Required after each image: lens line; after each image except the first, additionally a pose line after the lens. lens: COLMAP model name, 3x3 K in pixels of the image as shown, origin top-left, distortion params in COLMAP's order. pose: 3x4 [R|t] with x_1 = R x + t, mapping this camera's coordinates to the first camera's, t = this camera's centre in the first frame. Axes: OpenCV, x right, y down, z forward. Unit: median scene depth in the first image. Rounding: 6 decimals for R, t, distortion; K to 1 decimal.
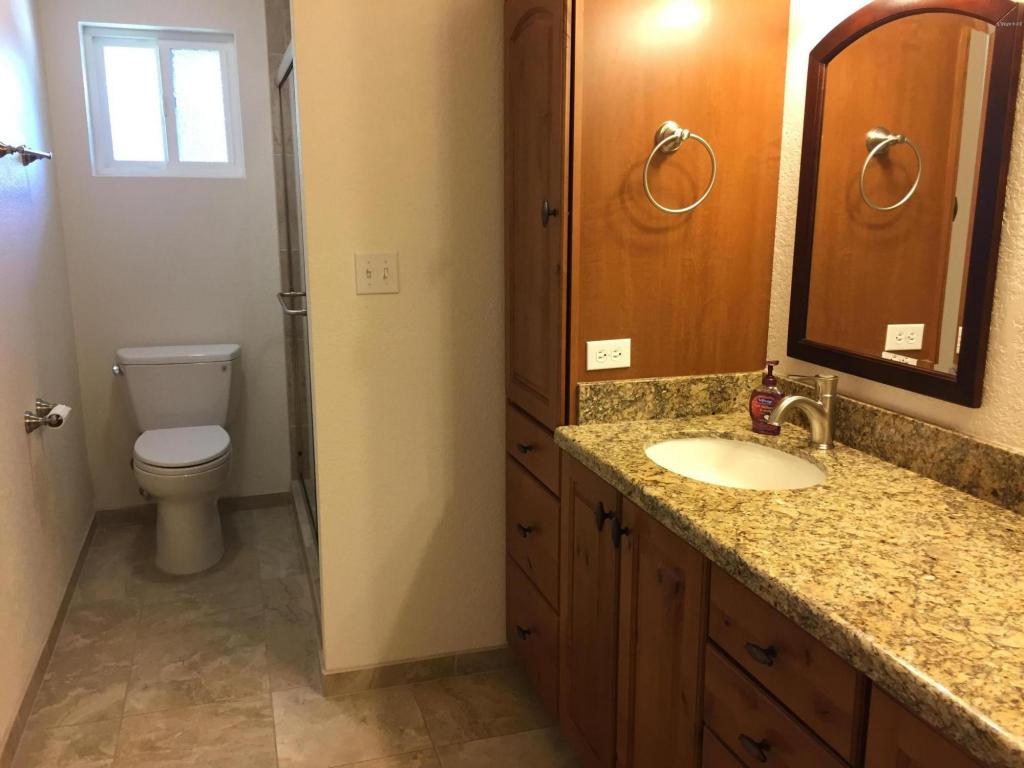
lens RADIAL K [[869.0, 0, 512.0], [0, 869.0, 384.0], [0, 0, 1]] dist [0.029689, 0.002705]
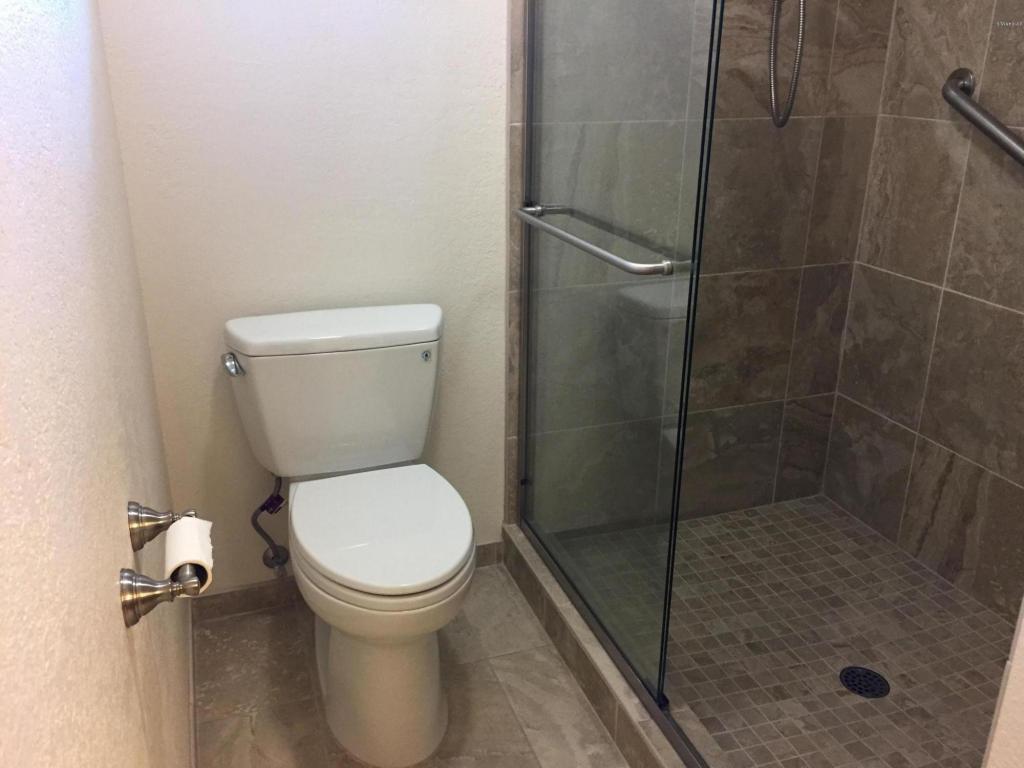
lens RADIAL K [[869.0, 0, 512.0], [0, 869.0, 384.0], [0, 0, 1]] dist [0.029689, 0.002705]
pose [[0.999372, -0.012759, 0.033050, -0.507194], [0.008019, 0.990153, 0.139758, -0.127525], [-0.034508, -0.139405, 0.989634, 0.806973]]
